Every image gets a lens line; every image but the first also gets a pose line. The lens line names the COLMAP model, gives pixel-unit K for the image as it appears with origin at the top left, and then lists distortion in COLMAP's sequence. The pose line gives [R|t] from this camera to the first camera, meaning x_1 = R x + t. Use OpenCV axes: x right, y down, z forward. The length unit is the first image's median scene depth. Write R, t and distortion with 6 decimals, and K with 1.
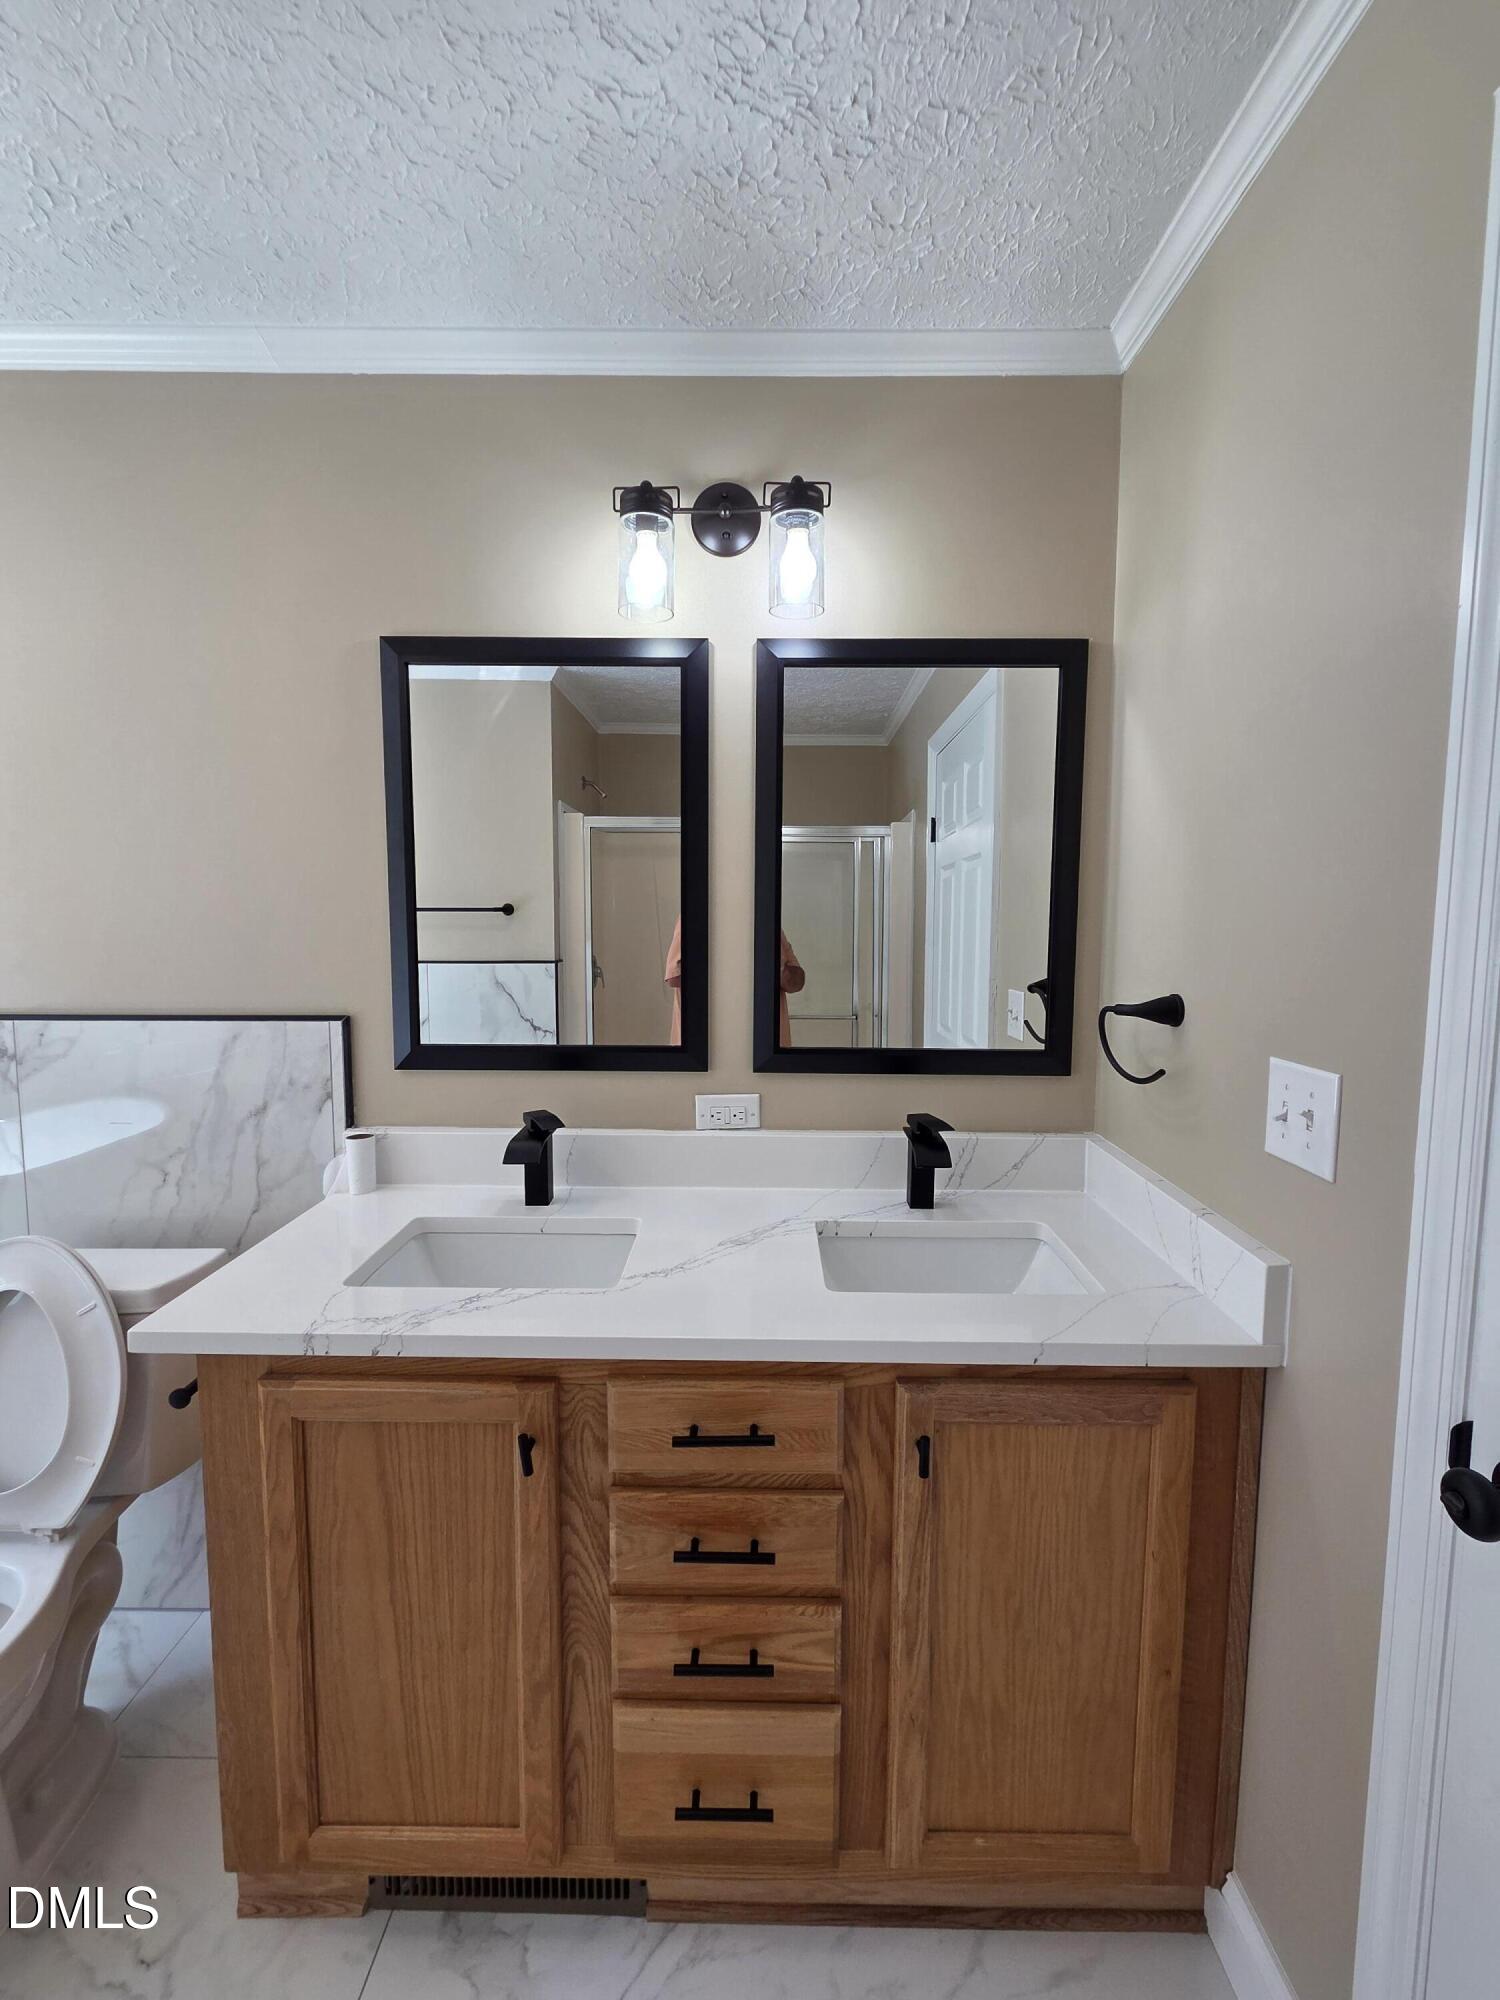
lens RADIAL K [[818.9, 0, 758.4], [0, 818.9, 990.6], [0, 0, 1]] dist [0.003353, -0.000459]
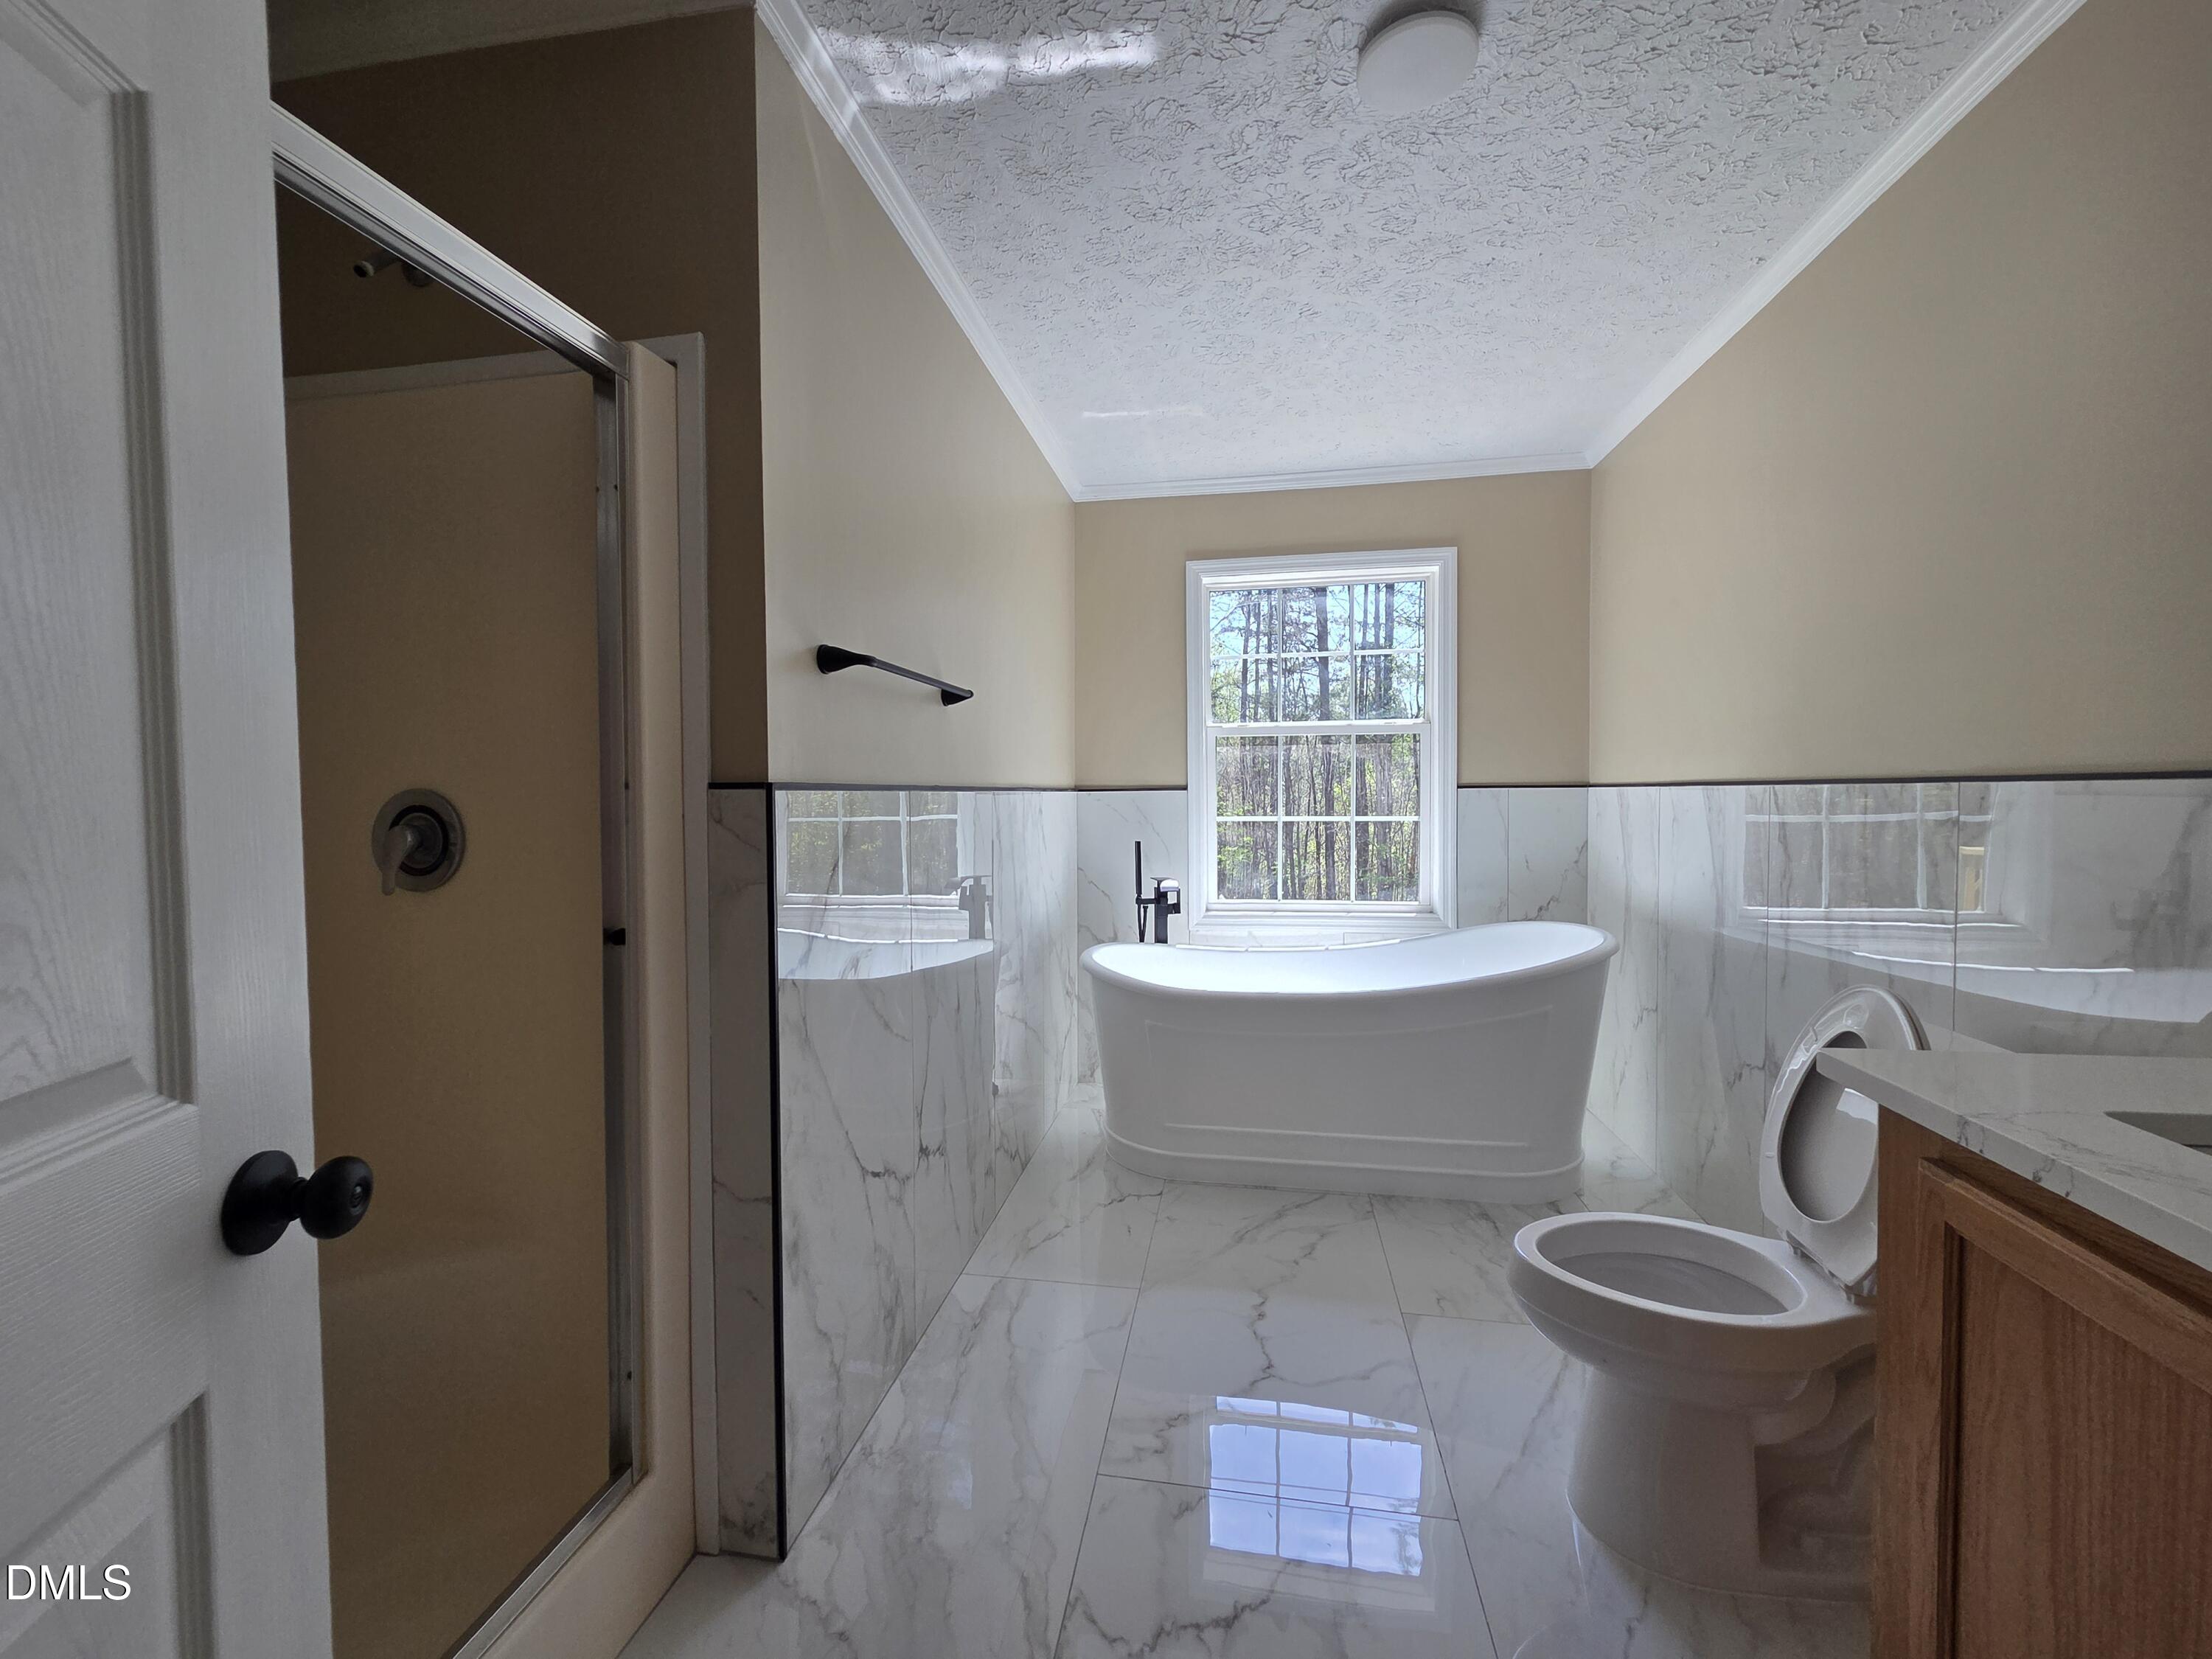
lens RADIAL K [[905.7, 0, 1095.4], [0, 905.7, 821.2], [0, 0, 1]] dist [0.003353, -0.000459]
pose [[-0.163053, 0.030342, -0.986151, 0.382781], [-0.082224, 0.995632, 0.044229, 0.169669], [0.983185, 0.088297, -0.159846, 0.311253]]
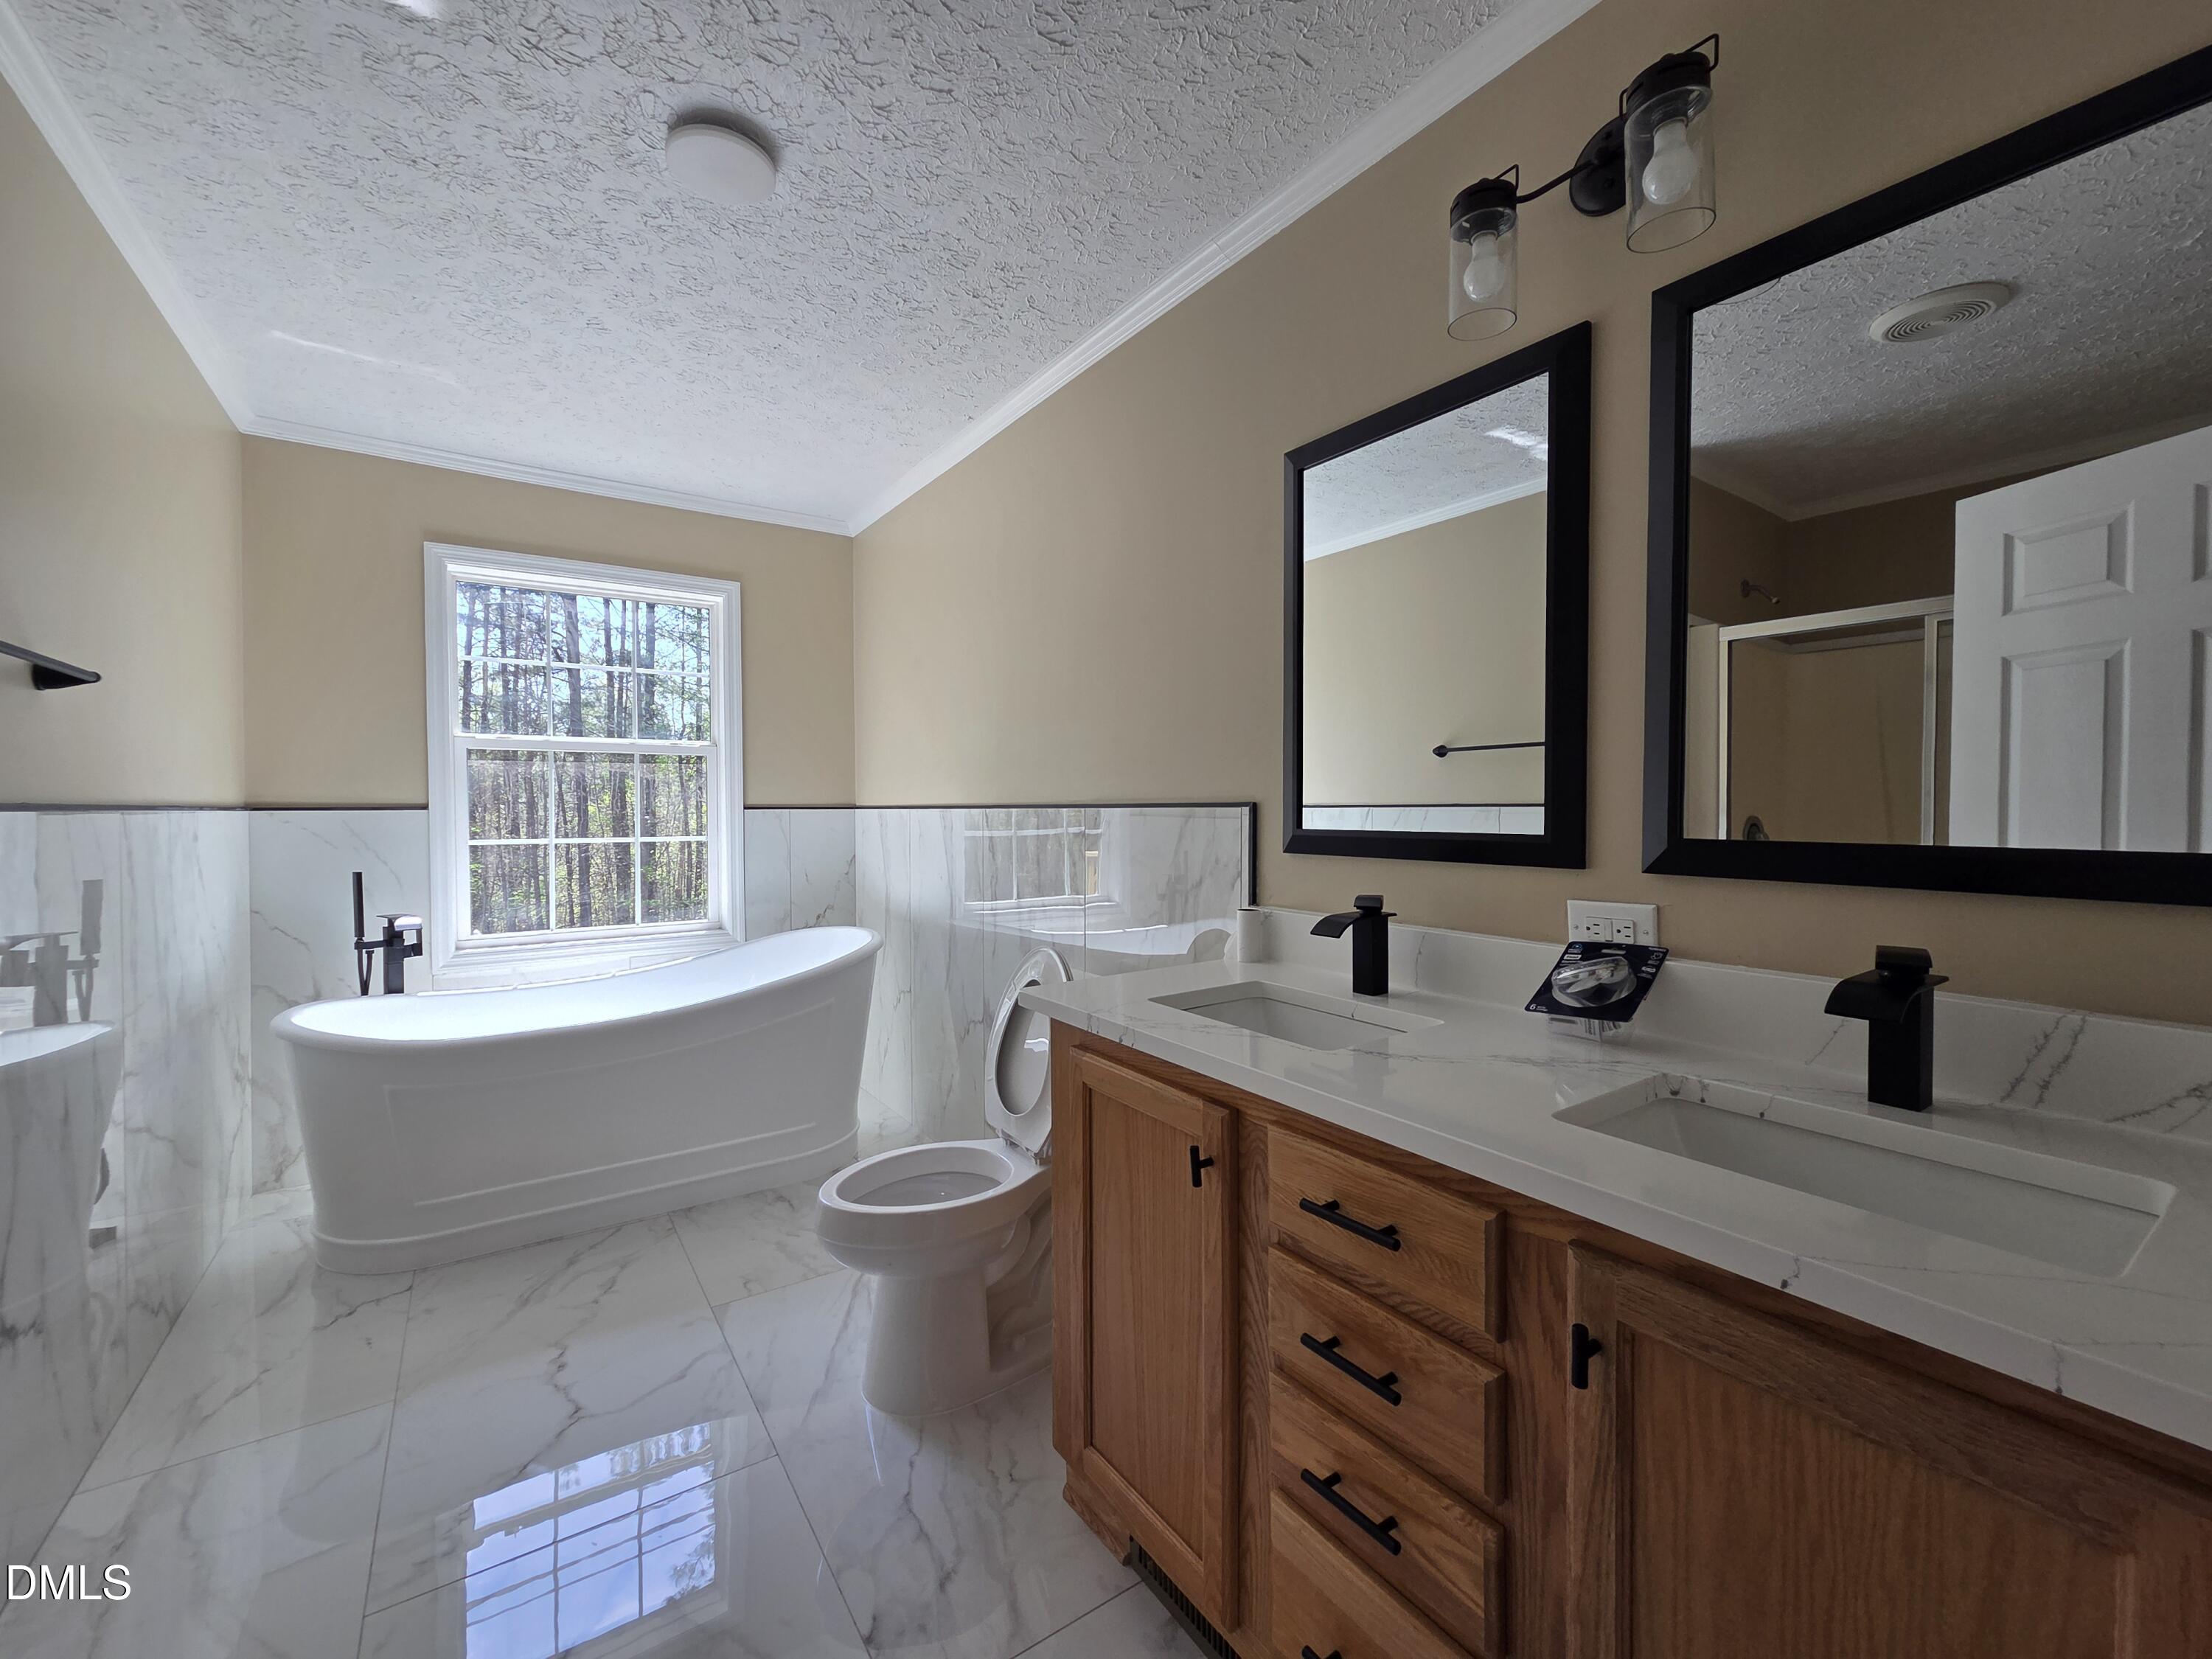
lens RADIAL K [[905.7, 0, 1092.0], [0, 905.7, 822.9], [0, 0, 1]] dist [0.003353, -0.000459]
pose [[0.567460, 0.009885, -0.823342, 0.557293], [-0.070829, 0.996808, -0.036849, 0.174471], [0.820349, 0.079227, 0.566348, 0.195431]]
